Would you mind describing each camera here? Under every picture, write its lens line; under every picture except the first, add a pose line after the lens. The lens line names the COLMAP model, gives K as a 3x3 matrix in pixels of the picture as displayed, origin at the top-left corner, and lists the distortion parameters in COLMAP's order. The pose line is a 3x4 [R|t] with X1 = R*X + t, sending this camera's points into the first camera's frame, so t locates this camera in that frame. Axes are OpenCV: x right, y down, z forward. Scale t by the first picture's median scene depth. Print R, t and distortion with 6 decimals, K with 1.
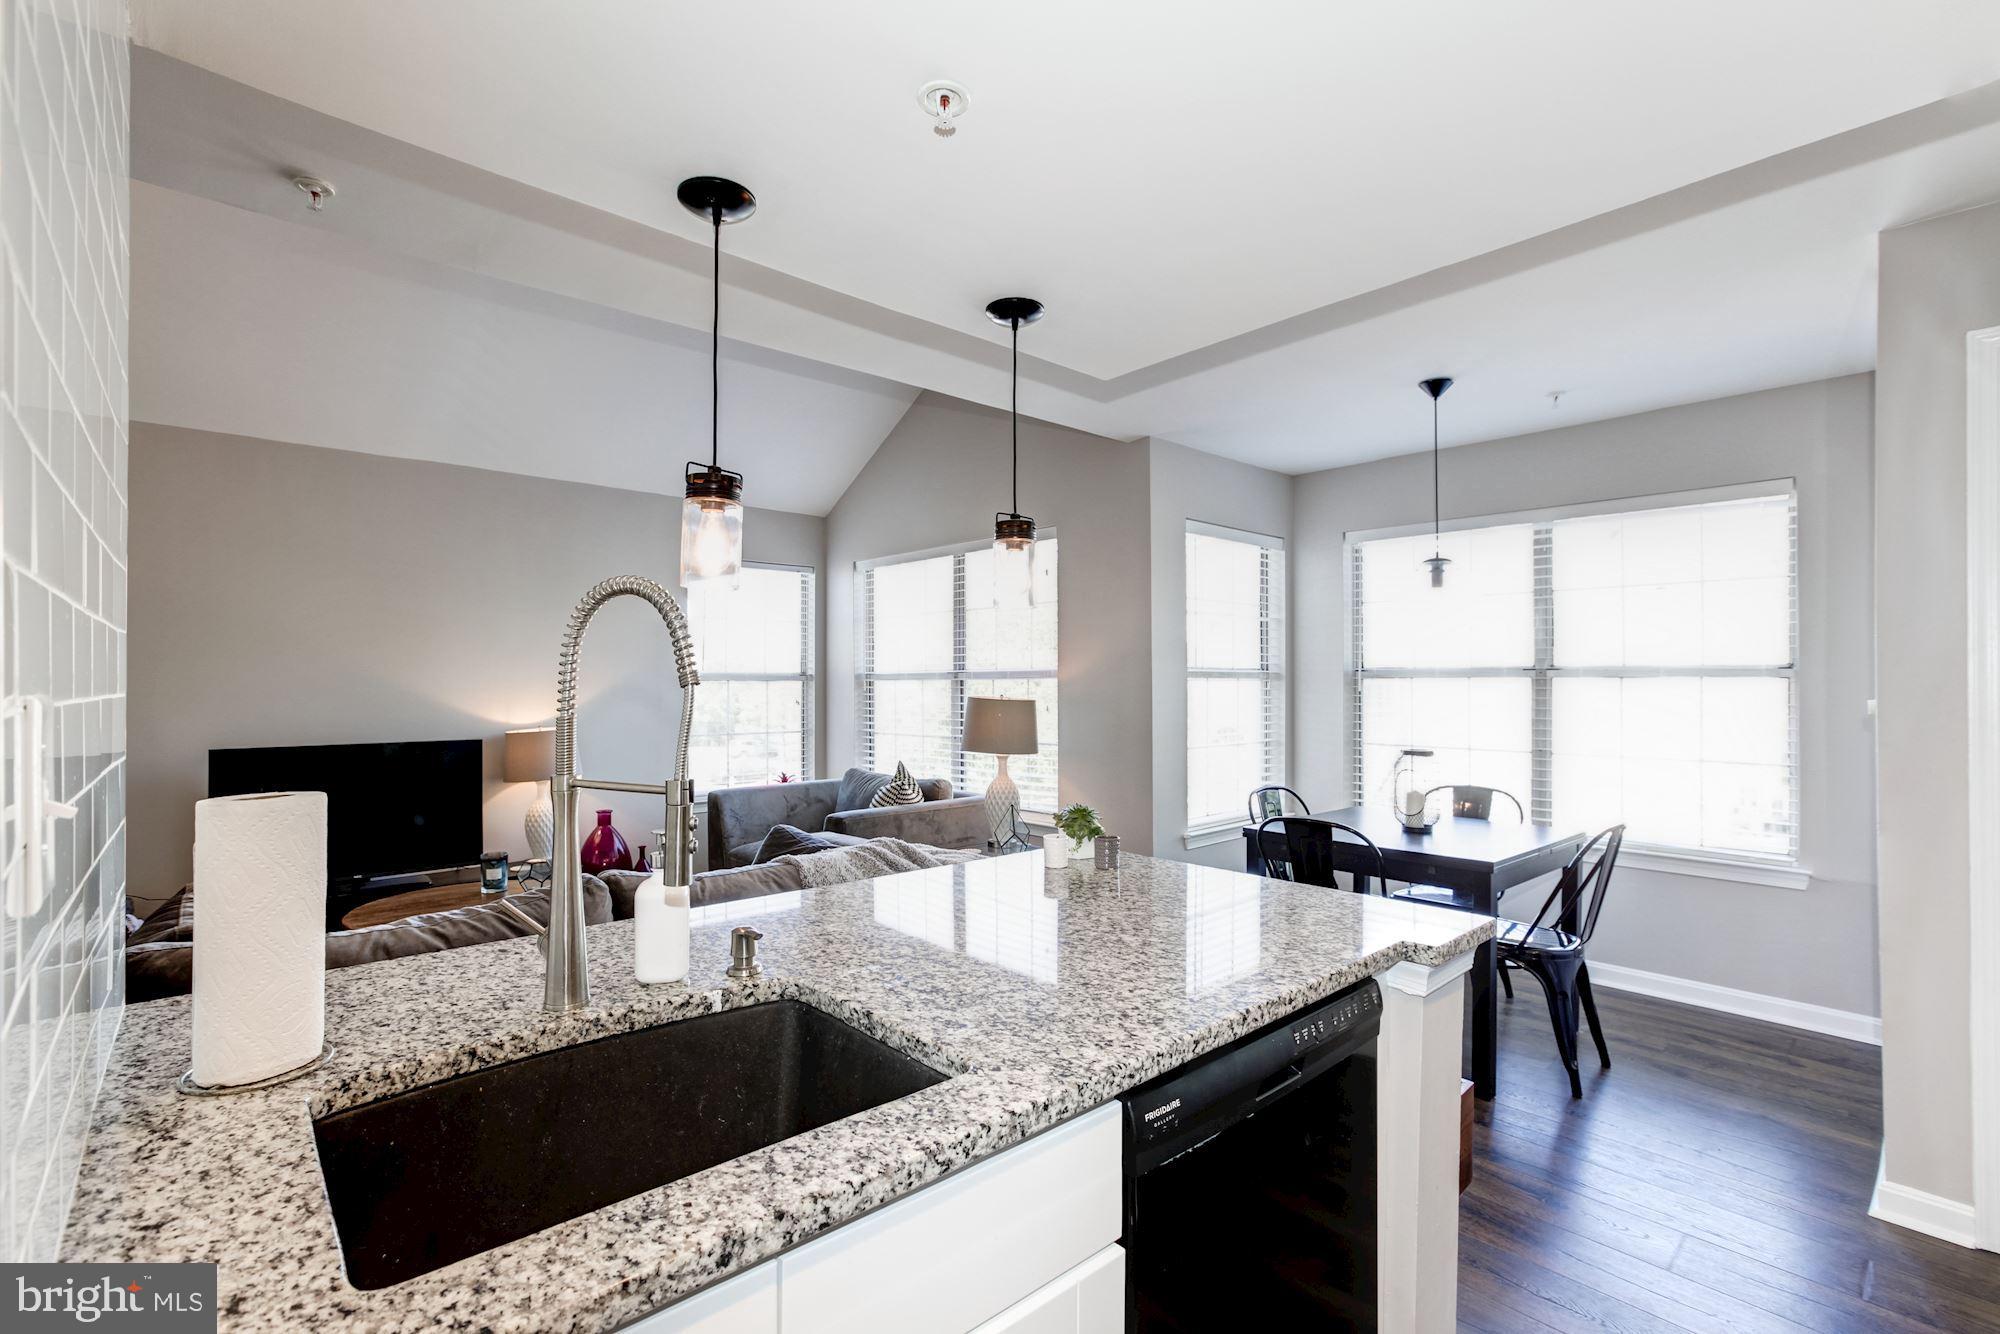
lens RADIAL K [[920.3, 0, 1000.2], [0, 920.3, 664.1], [0, 0, 1]] dist [-0.041247, 0.029039]
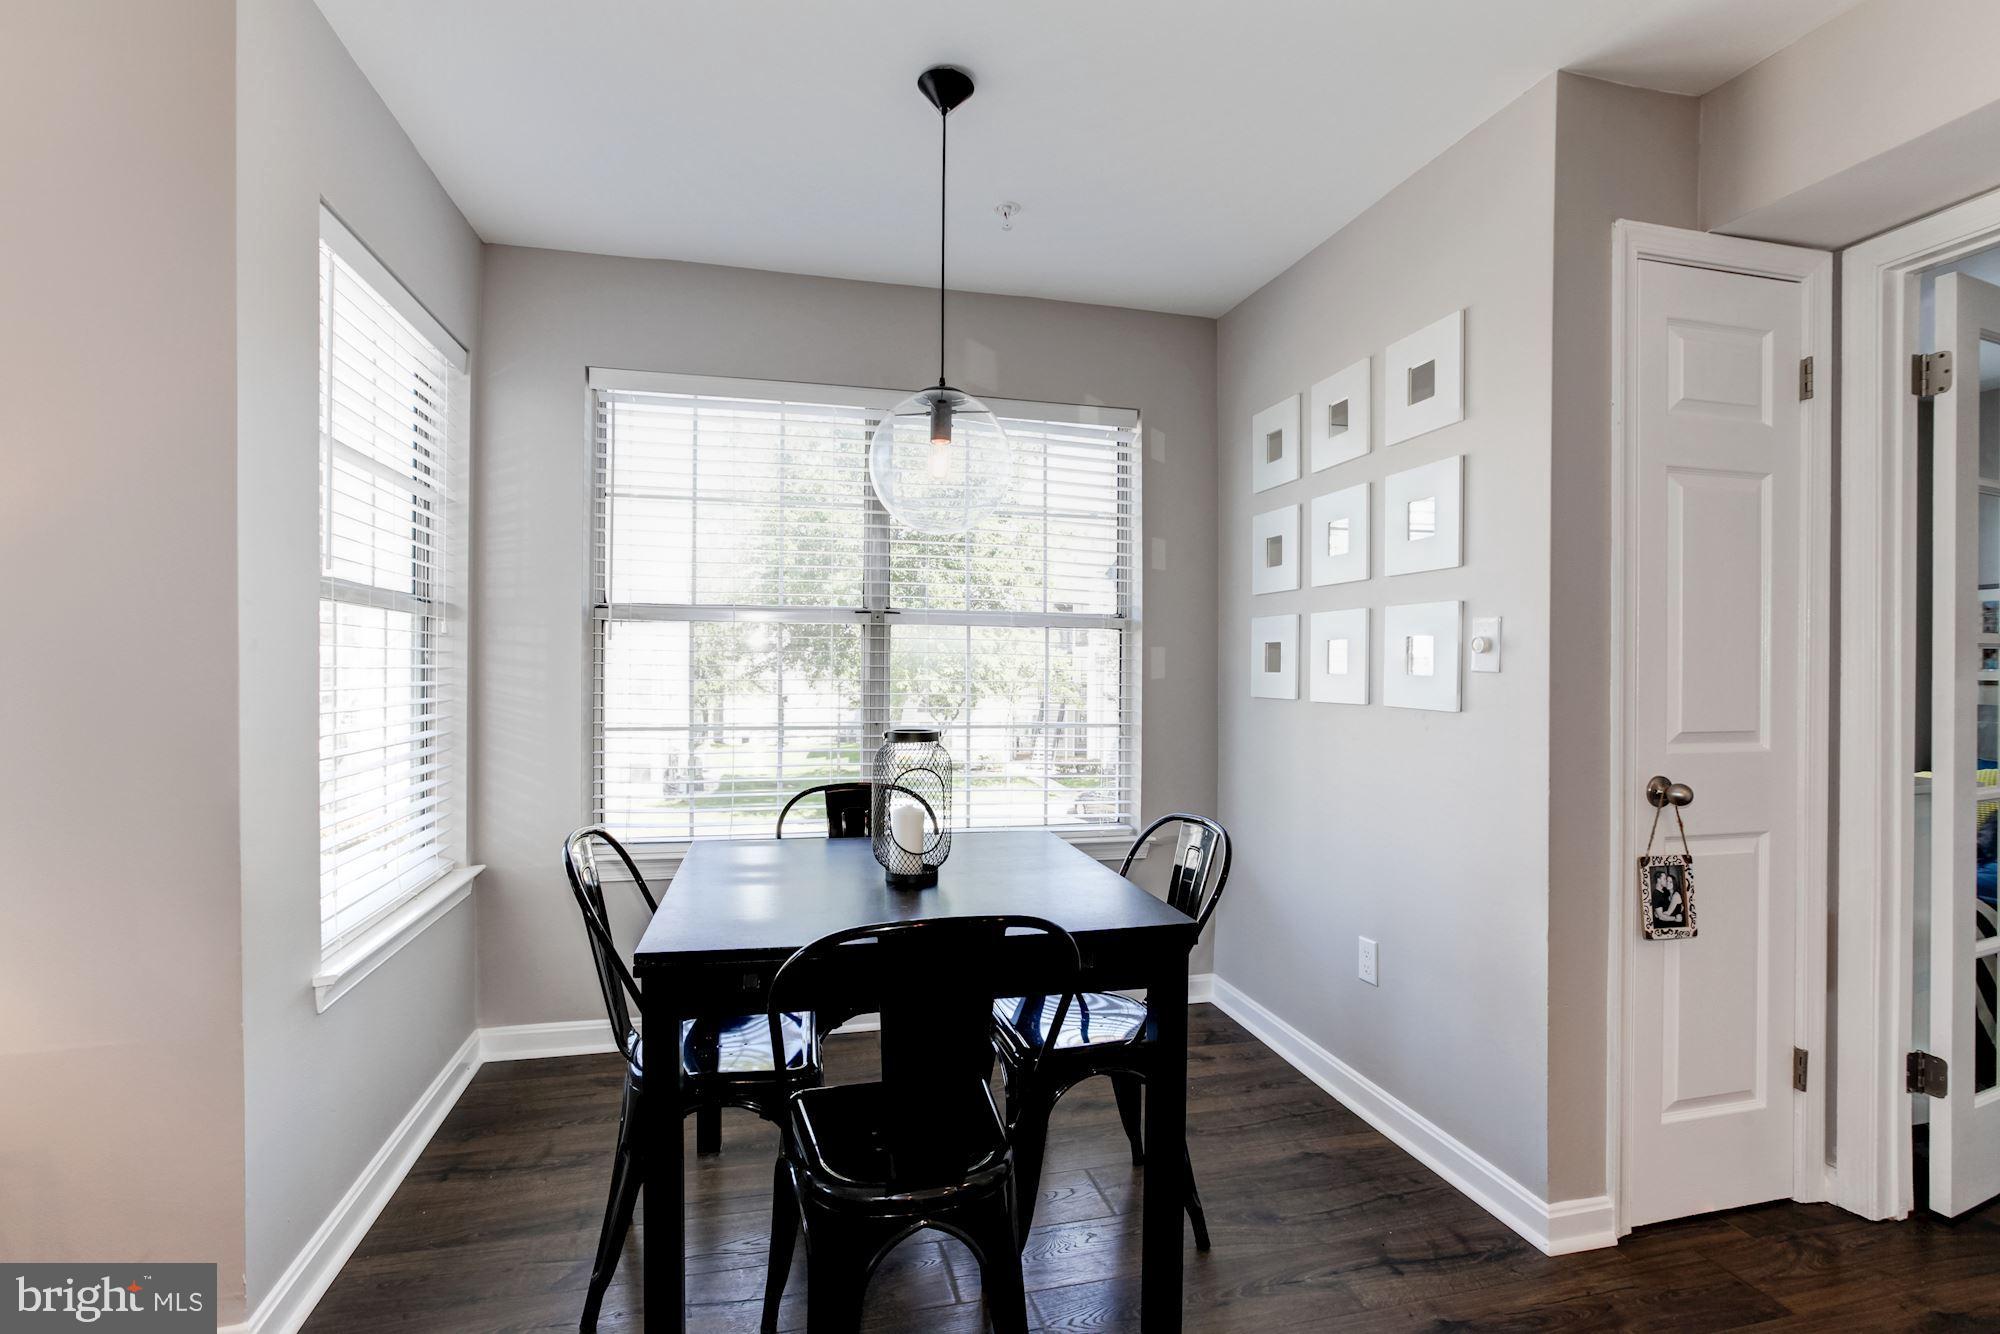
lens RADIAL K [[920.3, 0, 1000.2], [0, 920.3, 664.1], [0, 0, 1]] dist [-0.041247, 0.029039]
pose [[0.470278, 0.006650, 0.882493, -0.007315], [-0.023194, 0.999719, 0.004826, 0.041068], [-0.882213, -0.022738, 0.470300, 0.570056]]
